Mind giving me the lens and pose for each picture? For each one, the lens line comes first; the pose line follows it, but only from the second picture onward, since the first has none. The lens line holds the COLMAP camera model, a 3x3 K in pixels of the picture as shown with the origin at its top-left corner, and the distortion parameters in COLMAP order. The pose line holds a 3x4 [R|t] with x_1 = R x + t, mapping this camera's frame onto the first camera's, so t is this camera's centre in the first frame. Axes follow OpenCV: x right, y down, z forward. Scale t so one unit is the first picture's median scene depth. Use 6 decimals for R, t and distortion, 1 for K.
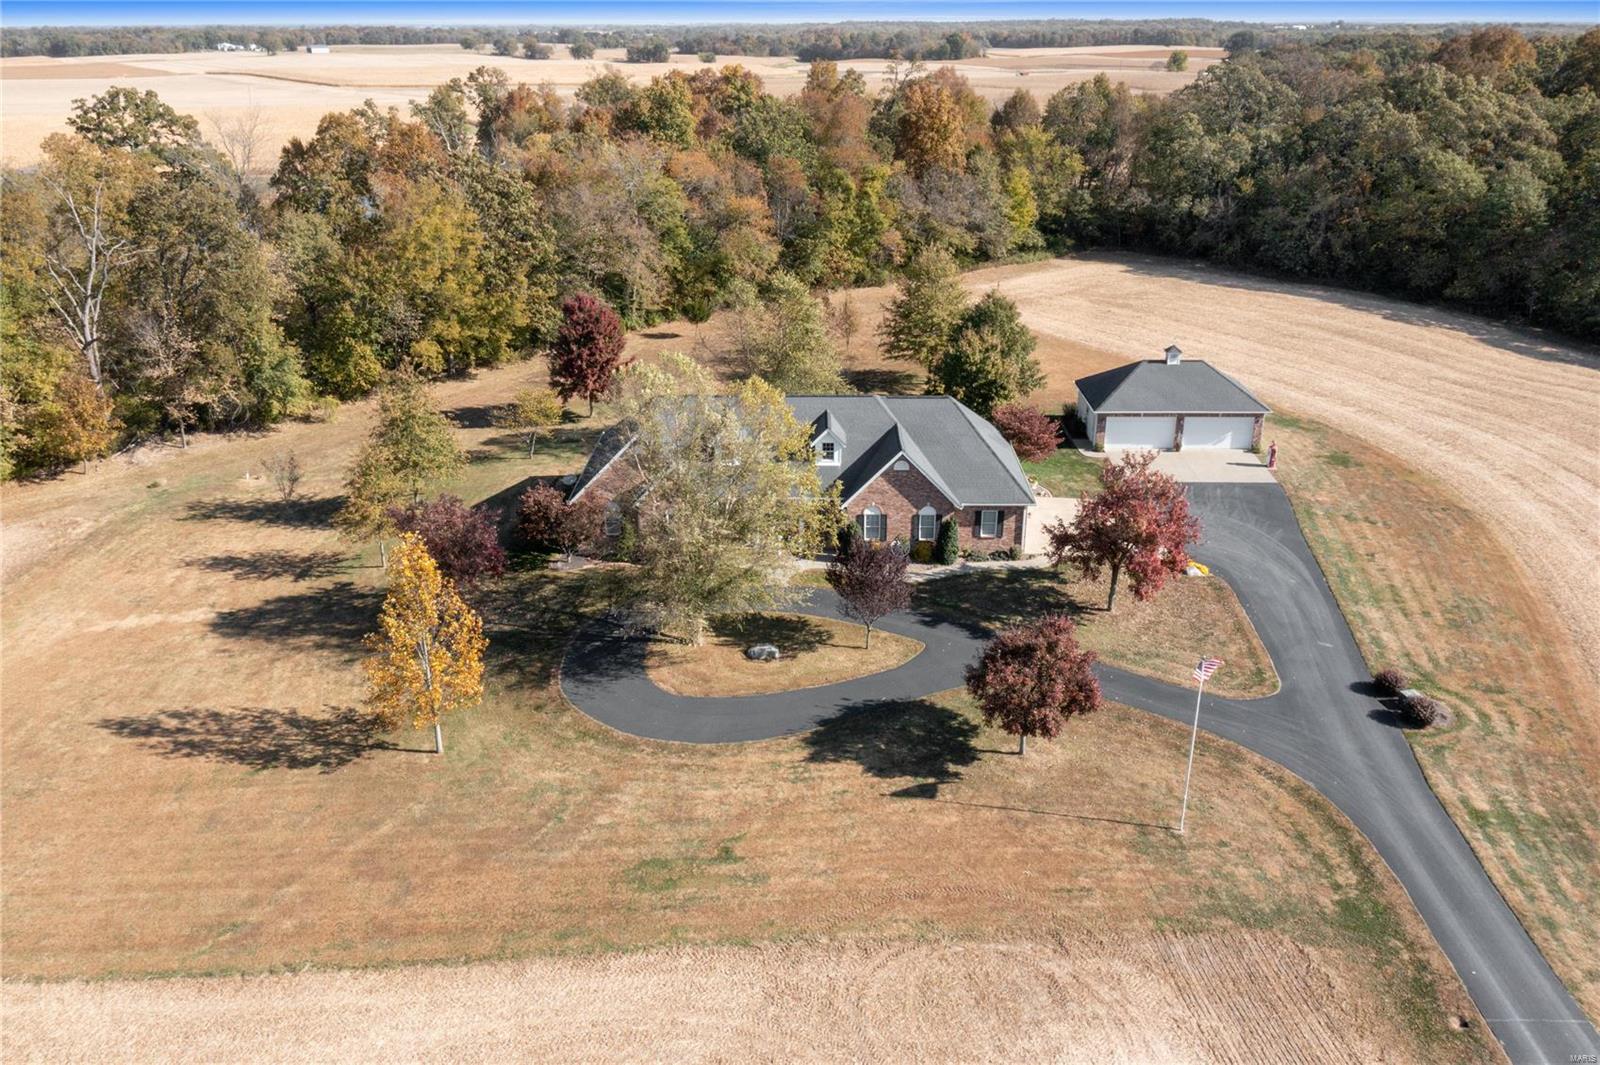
lens RADIAL K [[1276.7, 0, 795.0], [0, 1276.7, 507.8], [0, 0, 1]] dist [-0.008187, -0.001531]
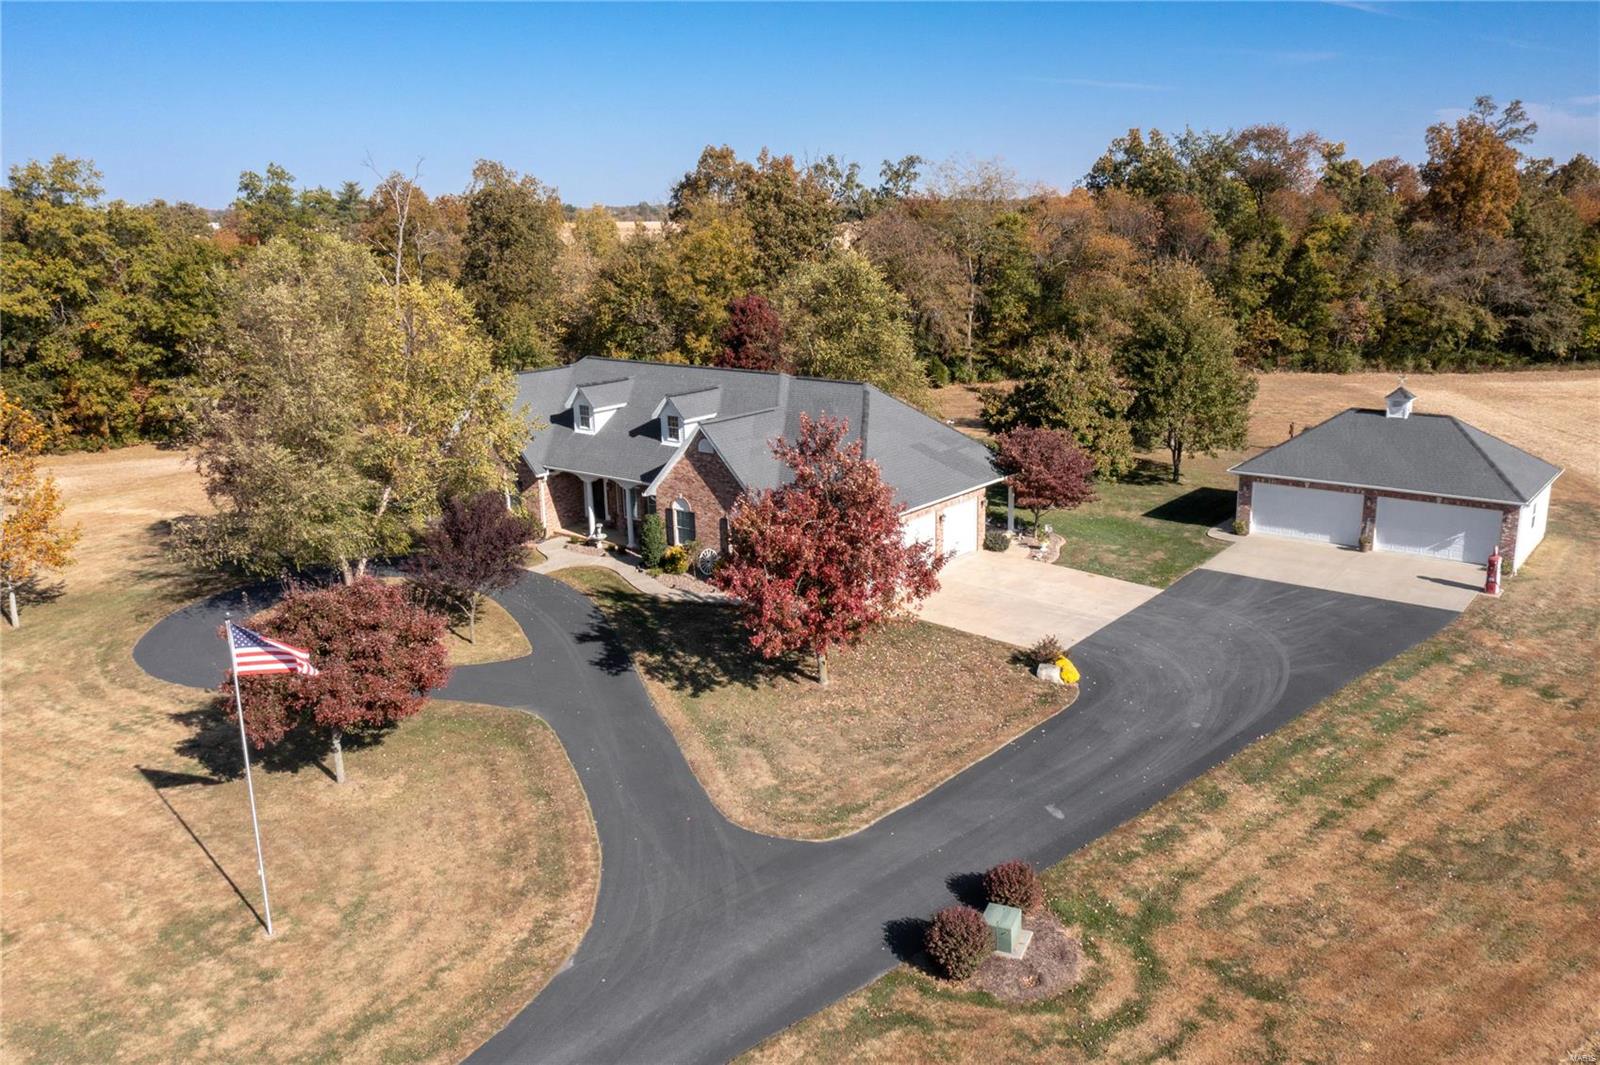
lens RADIAL K [[1261.4, 0, 800.0], [0, 1261.4, 532.5], [0, 0, 1]] dist [-0.010959, -0.005008]
pose [[0.796806, 0.141194, -0.587508, 0.438384], [-0.201933, 0.978635, -0.038679, 0.025637], [0.569494, 0.149457, 0.808294, 0.348972]]
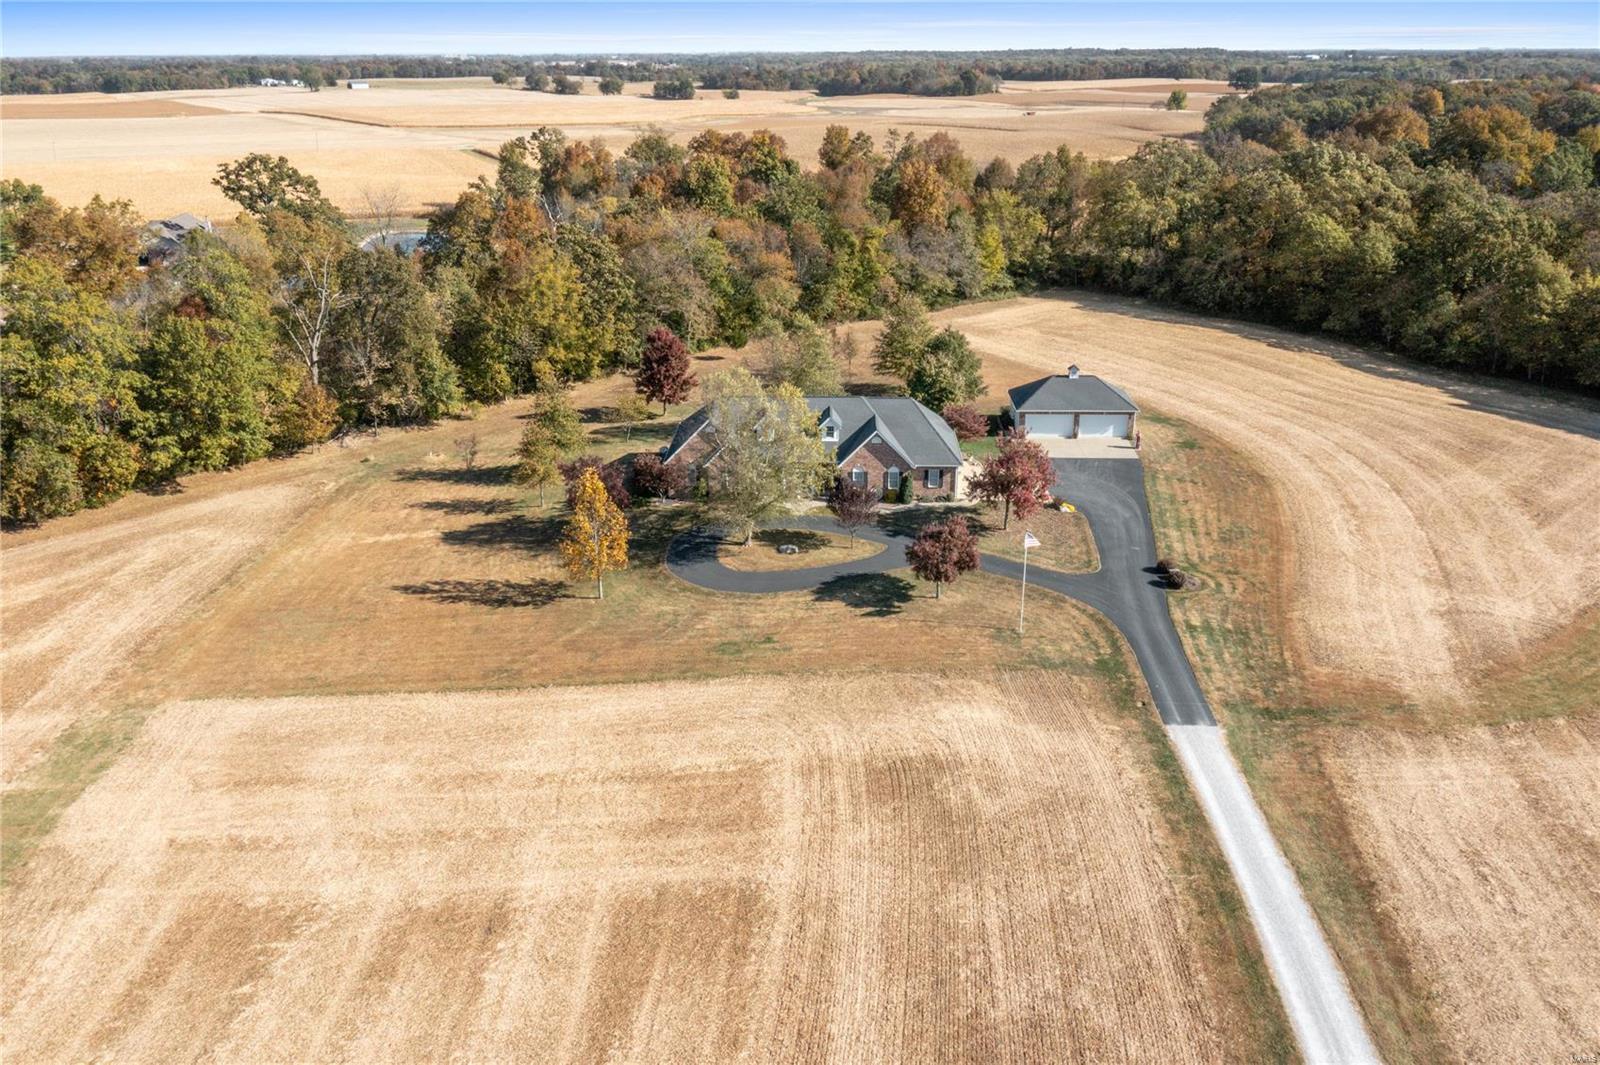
lens RADIAL K [[1276.7, 0, 795.0], [0, 1276.7, 507.8], [0, 0, 1]] dist [-0.008187, -0.001531]
pose [[0.999882, 0.003379, -0.014958, 0.005480], [-0.003657, 0.999820, -0.018598, 0.061499], [0.014893, 0.018650, 0.999715, -0.440168]]
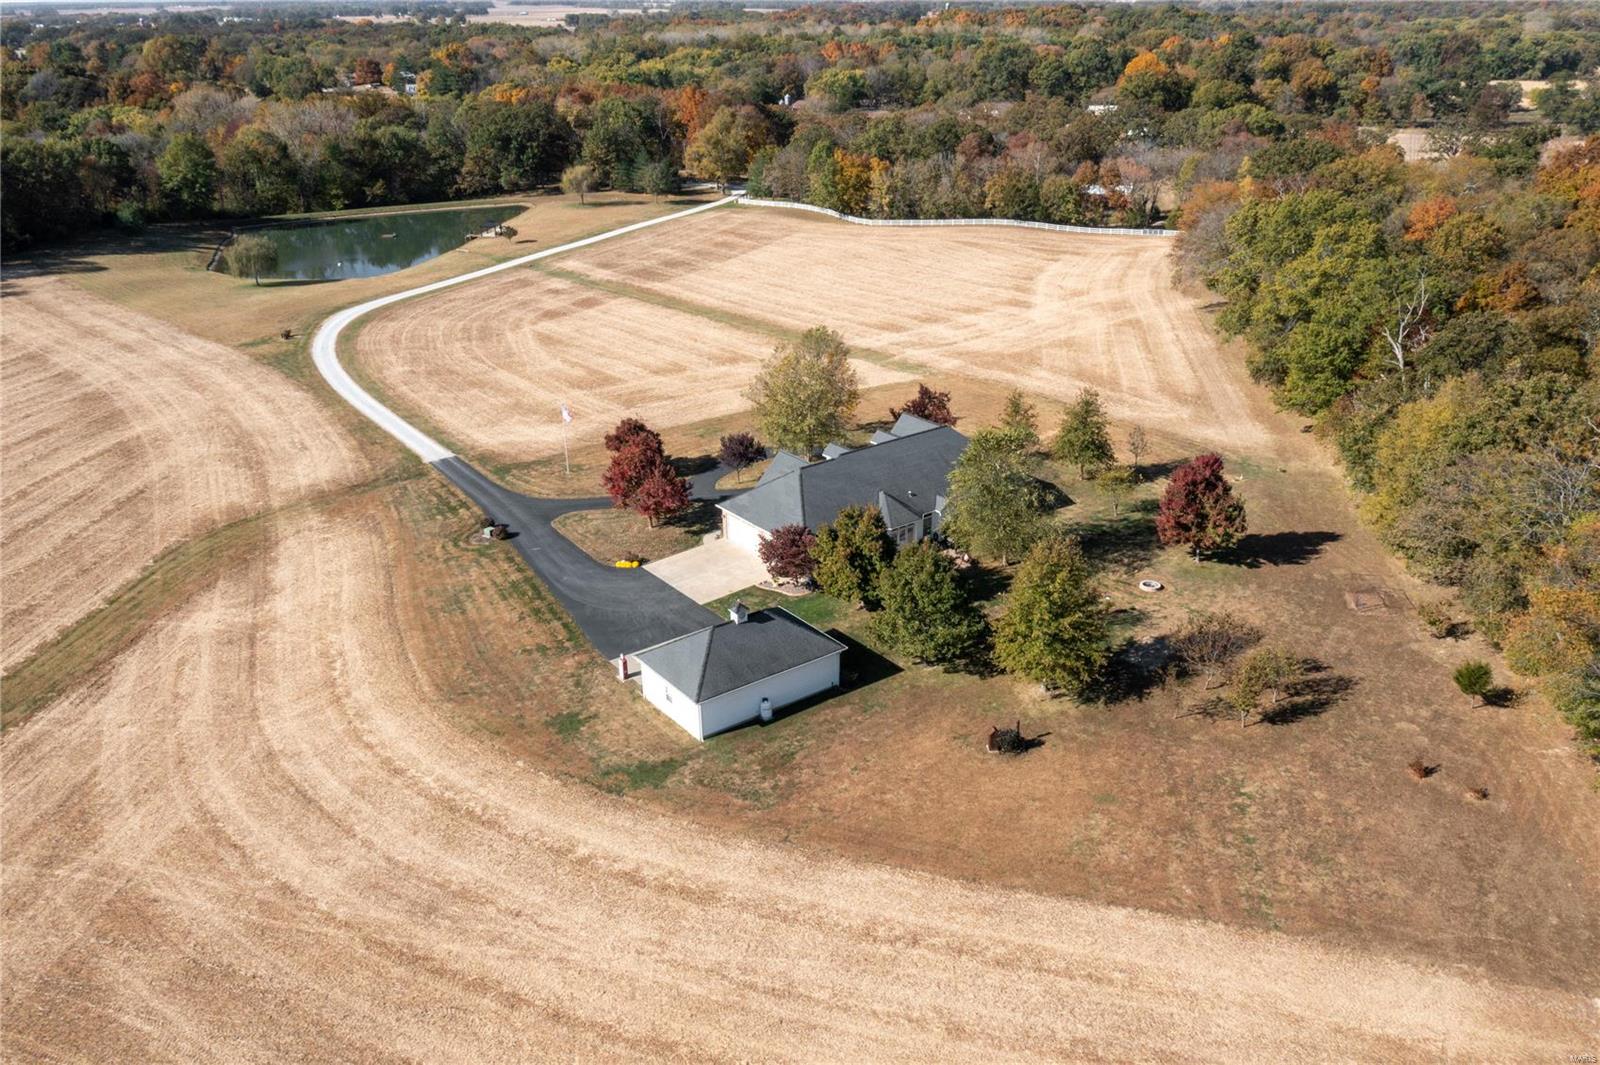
lens RADIAL K [[1260.5, 0, 809.6], [0, 1260.5, 536.3], [0, 0, 1]] dist [-0.028601, -0.000516]
pose [[-0.785722, 0.252942, -0.564501, 0.778998], [-0.210015, 0.749289, 0.628060, -0.770178], [0.581837, 0.612035, -0.535611, 1.518637]]
